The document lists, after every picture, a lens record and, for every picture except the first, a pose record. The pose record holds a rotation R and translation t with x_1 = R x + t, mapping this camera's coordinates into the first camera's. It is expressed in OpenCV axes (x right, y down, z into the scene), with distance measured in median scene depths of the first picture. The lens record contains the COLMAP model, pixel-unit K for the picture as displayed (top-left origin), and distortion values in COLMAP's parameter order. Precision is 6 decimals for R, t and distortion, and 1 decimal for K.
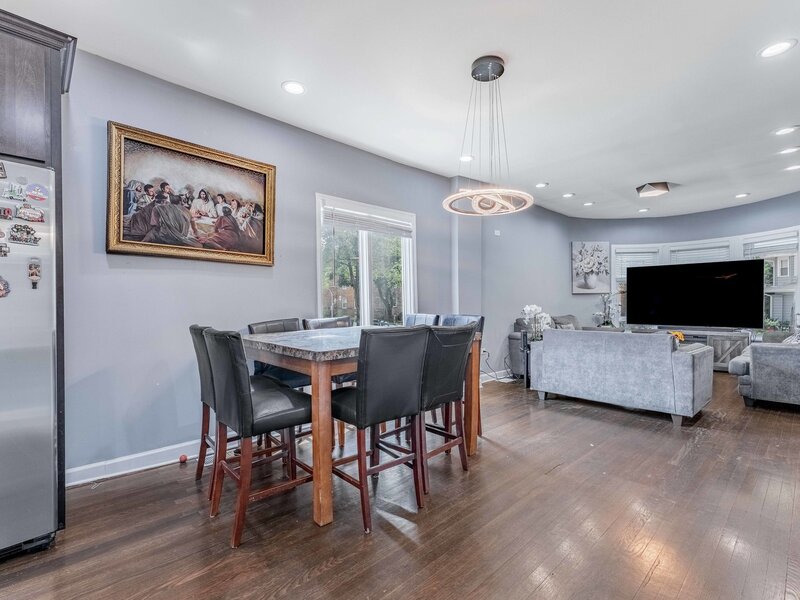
lens RADIAL K [[383.0, 0, 416.1], [0, 383.0, 308.8], [0, 0, 1]] dist [0.005800, 0.000919]
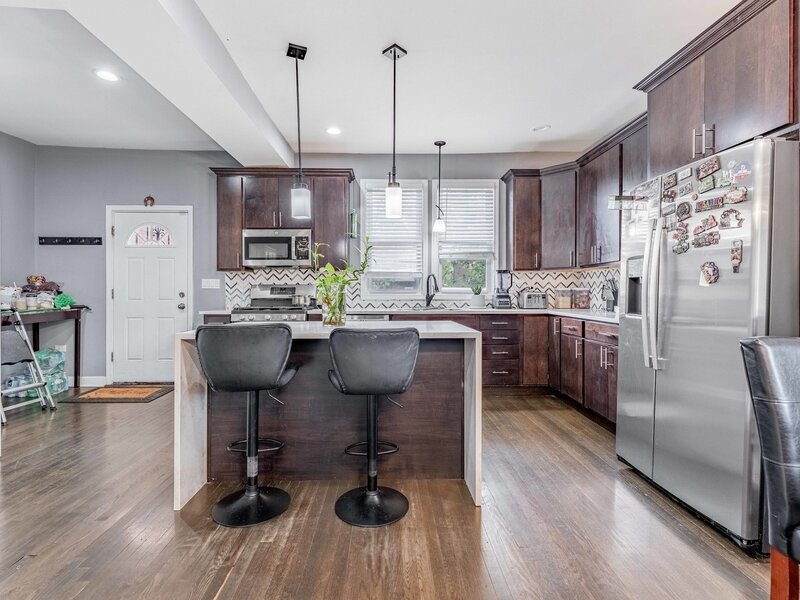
lens RADIAL K [[383.0, 0, 399.8], [0, 383.0, 292.9], [0, 0, 1]] dist [0.005800, 0.000919]
pose [[-0.671536, 0.003376, -0.740964, 0.116355], [-0.010418, 0.999848, 0.013998, -0.002684], [0.740898, 0.017120, -0.671399, 0.418506]]
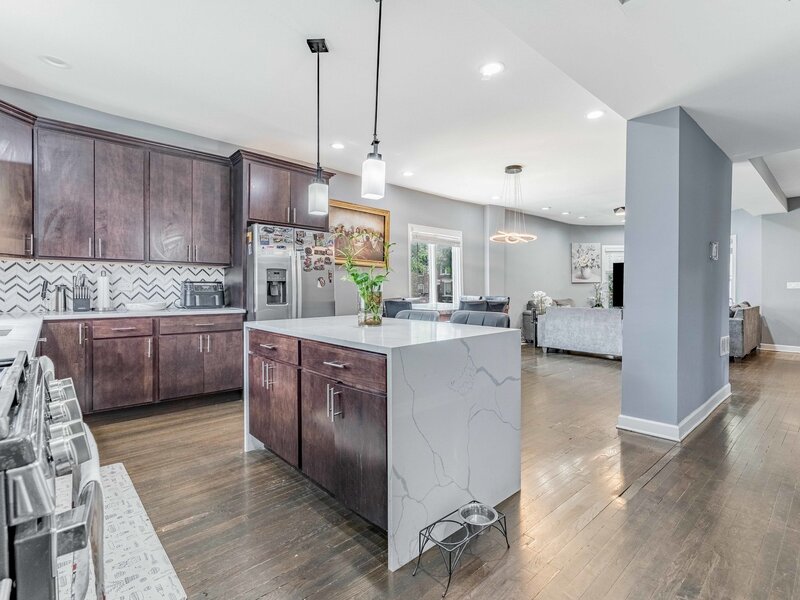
lens RADIAL K [[383.0, 0, 412.2], [0, 383.0, 292.6], [0, 0, 1]] dist [0.005800, 0.000919]
pose [[0.999228, 0.004789, -0.038984, -0.151003], [-0.005068, 0.999962, -0.007061, 0.011330], [0.038949, 0.007253, 0.999215, -0.583283]]
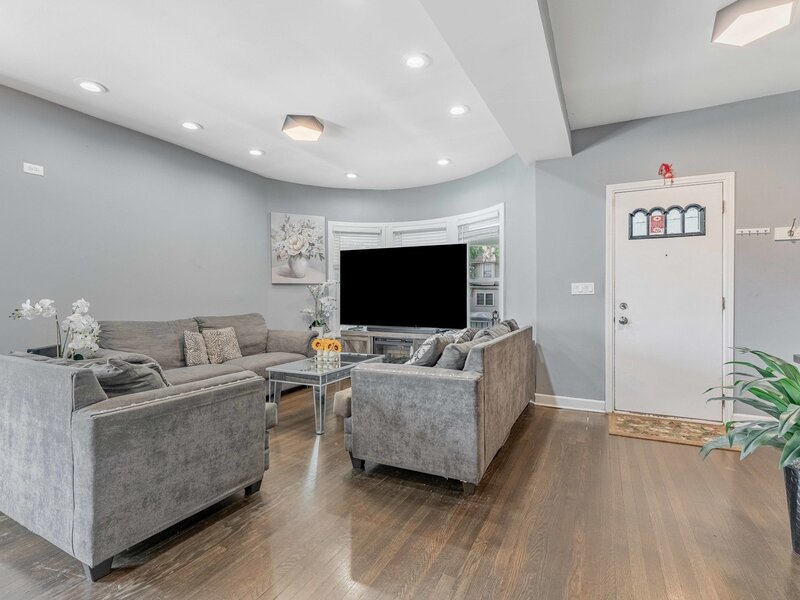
lens RADIAL K [[383.0, 0, 407.0], [0, 383.0, 292.8], [0, 0, 1]] dist [0.005800, 0.000919]
pose [[0.946847, 0.009866, 0.321532, 0.736742], [-0.001565, 0.999659, -0.026066, -0.006290], [-0.321680, 0.024177, 0.946540, 0.403188]]
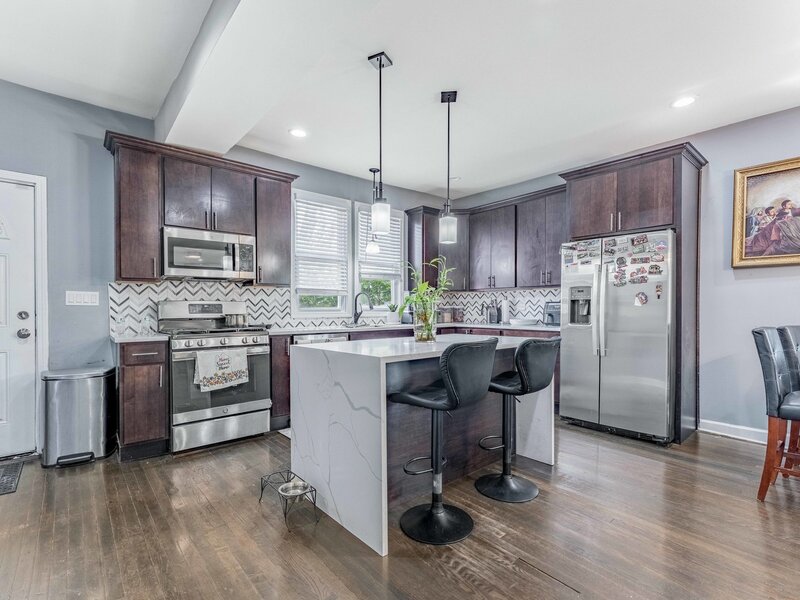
lens RADIAL K [[383.0, 0, 393.6], [0, 383.0, 309.3], [0, 0, 1]] dist [0.005800, 0.000919]
pose [[-0.065132, 0.001571, -0.997875, 0.363036], [-0.012532, 0.999919, 0.002393, 0.003646], [0.997798, 0.012661, -0.065107, -0.050598]]
